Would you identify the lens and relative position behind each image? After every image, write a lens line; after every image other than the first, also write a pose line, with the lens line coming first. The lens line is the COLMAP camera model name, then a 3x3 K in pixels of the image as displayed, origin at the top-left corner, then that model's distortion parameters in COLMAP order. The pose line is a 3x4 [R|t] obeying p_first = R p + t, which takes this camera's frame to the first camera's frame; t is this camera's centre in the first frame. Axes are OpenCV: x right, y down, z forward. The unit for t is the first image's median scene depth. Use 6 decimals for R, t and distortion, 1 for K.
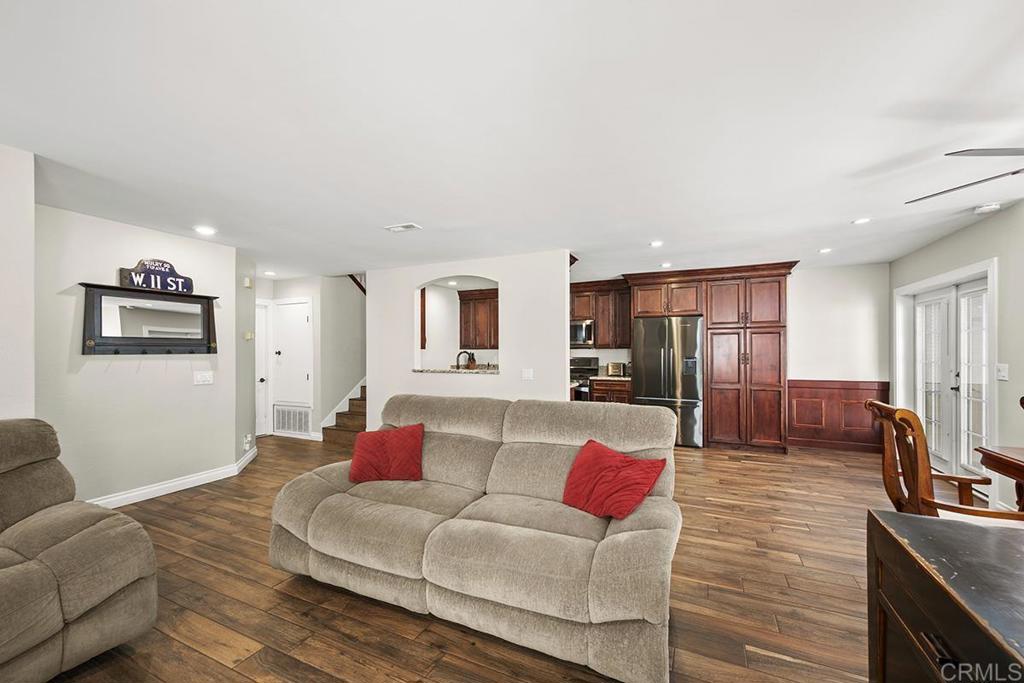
lens RADIAL K [[411.3, 0, 512.6], [0, 411.3, 347.2], [0, 0, 1]] dist [-0.000751, -0.000258]
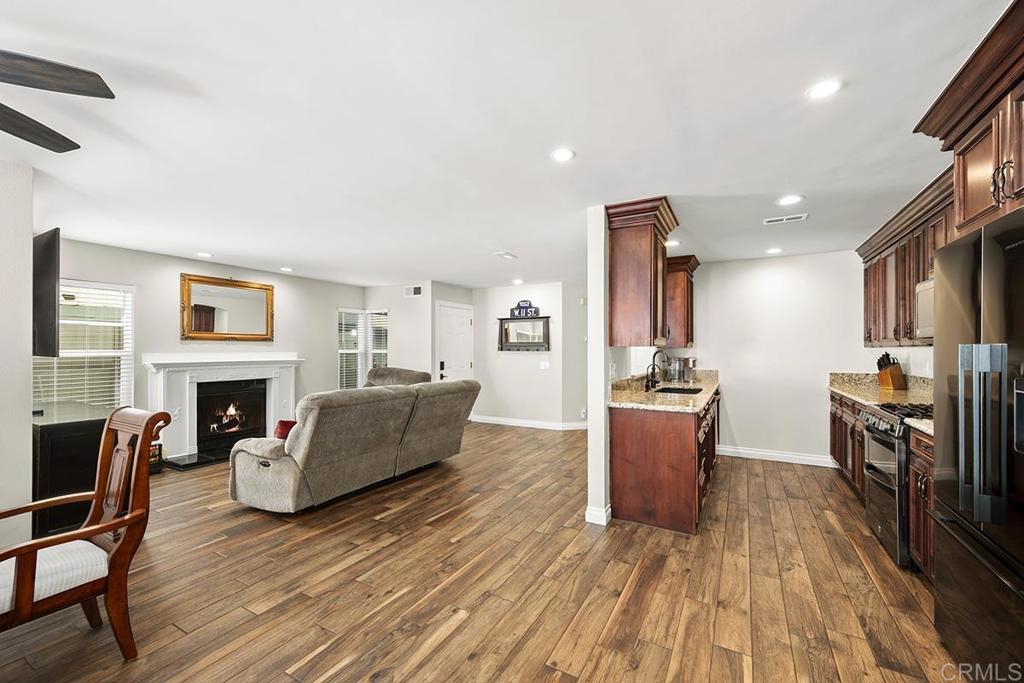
lens RADIAL K [[411.3, 0, 511.4], [0, 411.3, 345.9], [0, 0, 1]] dist [-0.000751, -0.000258]
pose [[-0.075961, -0.006176, -0.997092, 1.029341], [0.005681, 0.999962, -0.006627, 0.006039], [0.997095, -0.006168, -0.075923, 1.105437]]
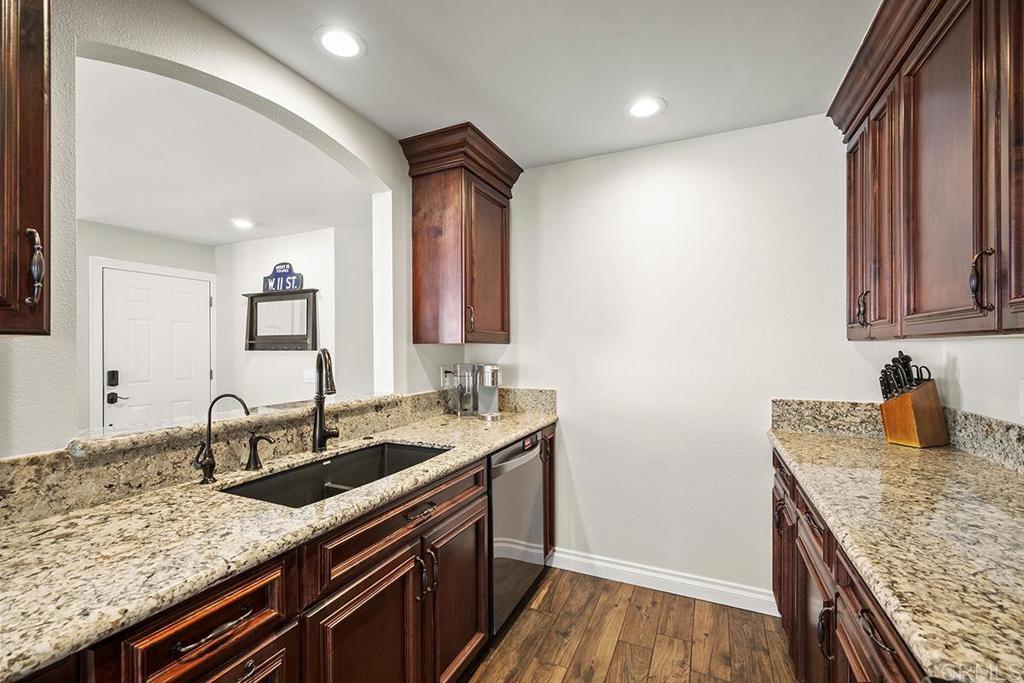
lens RADIAL K [[431.0, 0, 514.8], [0, 431.0, 344.5], [0, 0, 1]] dist [-0.002765, 0.000812]
pose [[0.009942, -0.003599, -0.999944, 0.275641], [0.009560, 0.999948, -0.003504, 0.011068], [0.999905, -0.009525, 0.009976, 1.630048]]
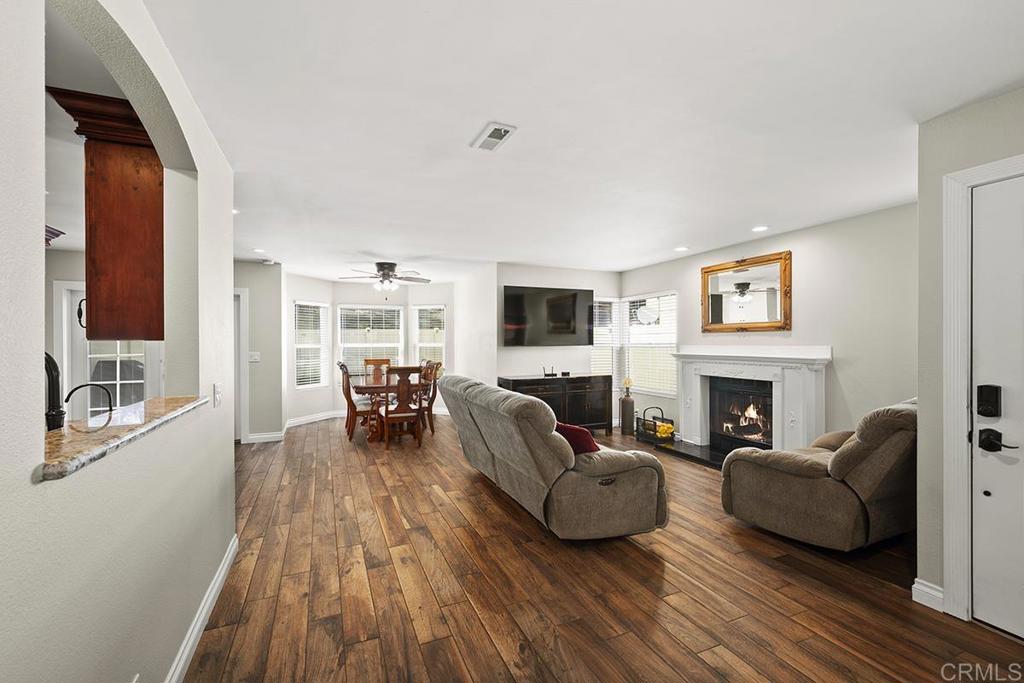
lens RADIAL K [[431.0, 0, 511.1], [0, 431.0, 343.1], [0, 0, 1]] dist [-0.002765, 0.000812]
pose [[-0.751212, 0.004420, 0.660047, -0.694899], [0.003059, 0.999990, -0.003215, 0.009112], [-0.660054, -0.000397, -0.751218, 1.442551]]
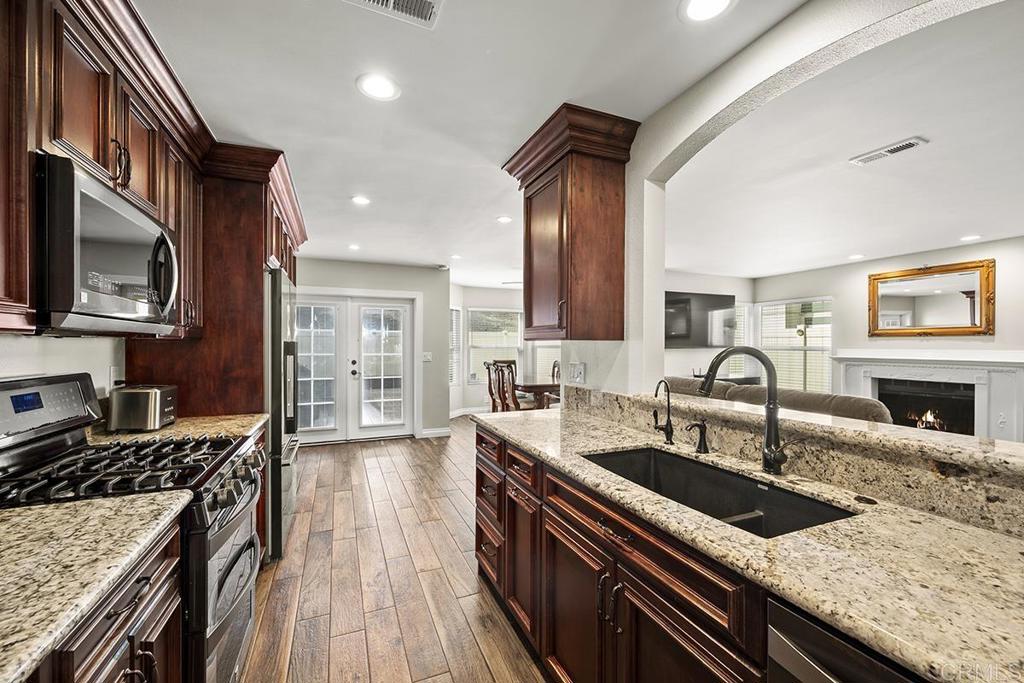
lens RADIAL K [[411.3, 0, 509.8], [0, 411.3, 347.7], [0, 0, 1]] dist [-0.000751, -0.000258]
pose [[-0.738923, -0.004281, 0.673776, -0.263874], [-0.004588, 0.999989, 0.001322, 0.013102], [-0.673774, -0.002115, -0.738934, 1.845039]]
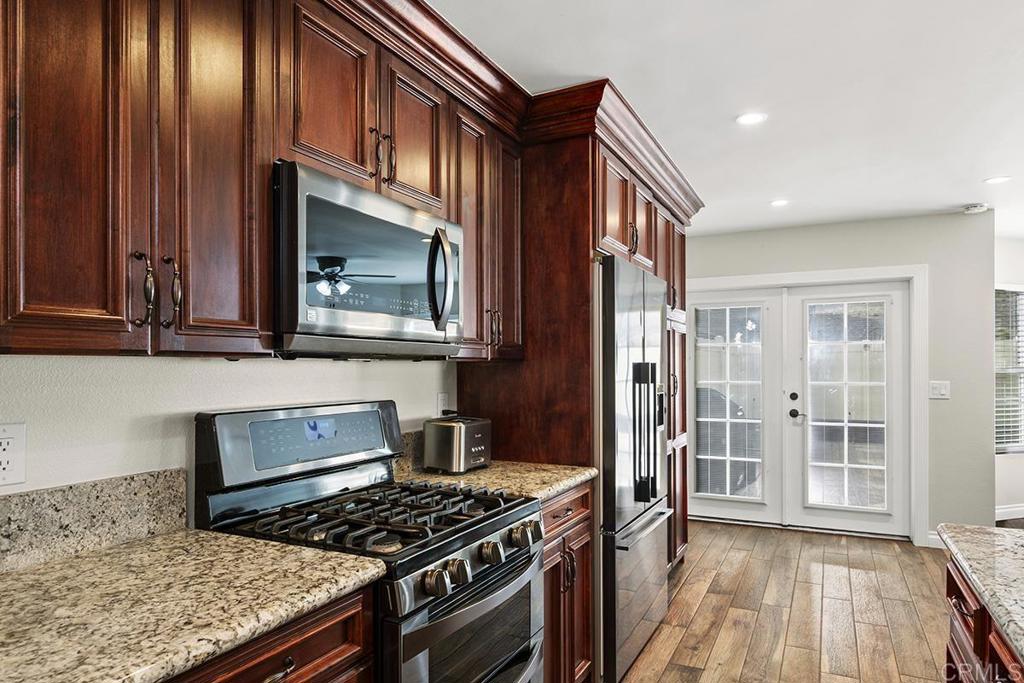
lens RADIAL K [[635.5, 0, 506.1], [0, 635.5, 369.3], [0, 0, 1]] dist [-0.004593, 0.000779]
pose [[0.034987, -0.001079, 0.999387, -0.235302], [-0.001969, 0.999997, 0.001148, 0.012023], [-0.999386, -0.002007, 0.034985, 1.692691]]
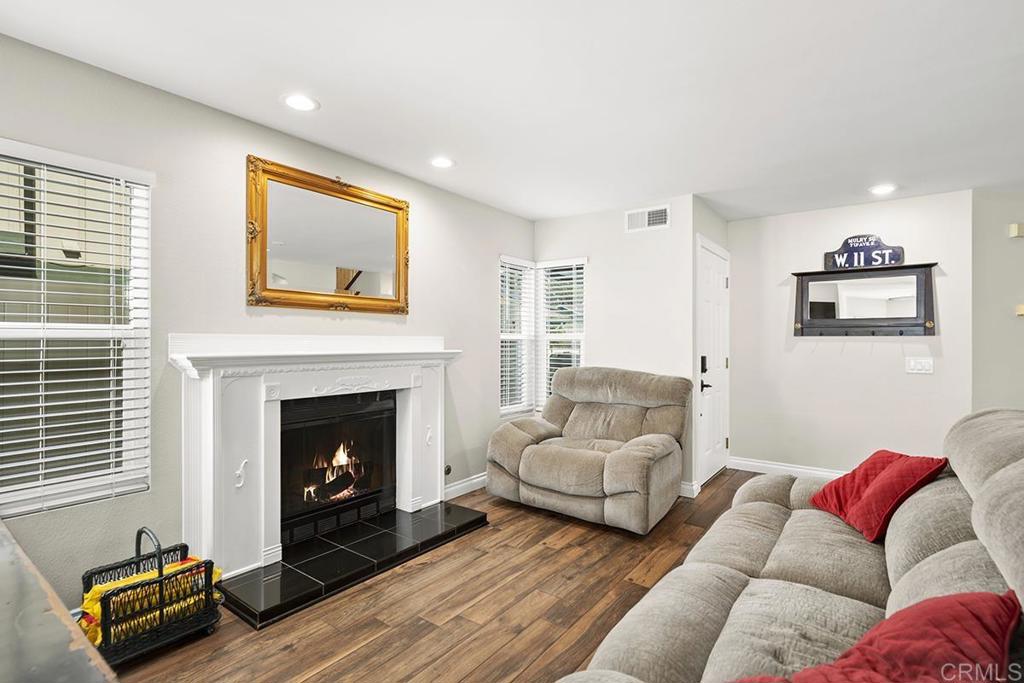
lens RADIAL K [[486.6, 0, 510.0], [0, 486.6, 343.6], [0, 0, 1]] dist [-0.006471, 0.000509]
pose [[-0.205726, 0.005292, -0.978595, 0.392150], [0.004572, 0.999980, 0.004446, 0.026509], [0.978599, -0.003559, -0.205747, 0.451402]]
